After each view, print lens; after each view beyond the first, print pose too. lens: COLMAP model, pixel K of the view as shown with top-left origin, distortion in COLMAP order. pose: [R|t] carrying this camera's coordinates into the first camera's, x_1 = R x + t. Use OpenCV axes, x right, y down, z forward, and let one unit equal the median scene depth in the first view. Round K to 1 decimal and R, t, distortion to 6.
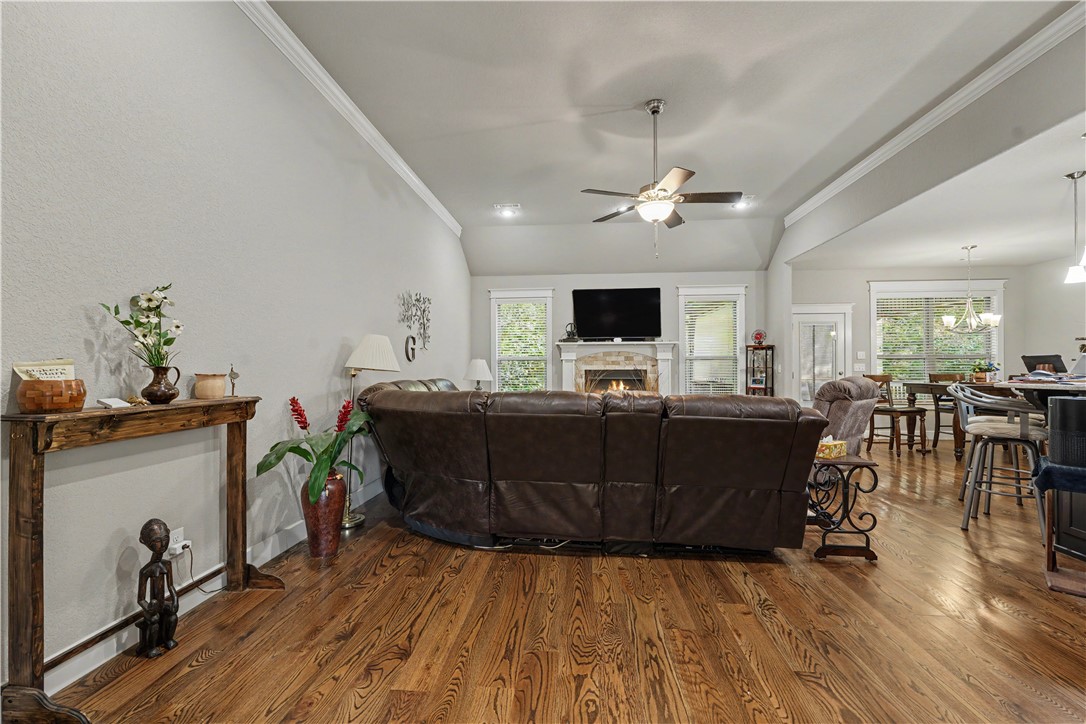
lens RADIAL K [[444.6, 0, 539.9], [0, 444.6, 366.4], [0, 0, 1]] dist [-0.002574, -0.000312]
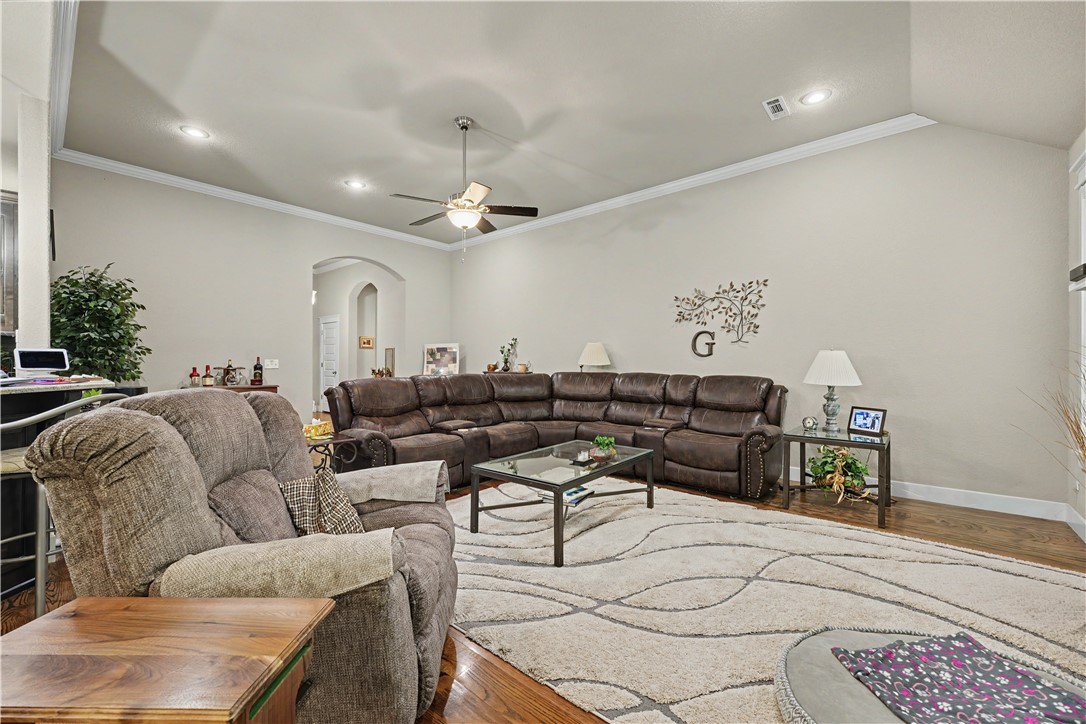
lens RADIAL K [[437.6, 0, 540.9], [0, 437.6, 366.7], [0, 0, 1]] dist [-0.002553, 0.000000]
pose [[-0.586045, 0.007387, -0.810245, 1.294530], [-0.003982, 0.999920, 0.011996, 0.002063], [0.810268, 0.010257, -0.585969, 2.252732]]
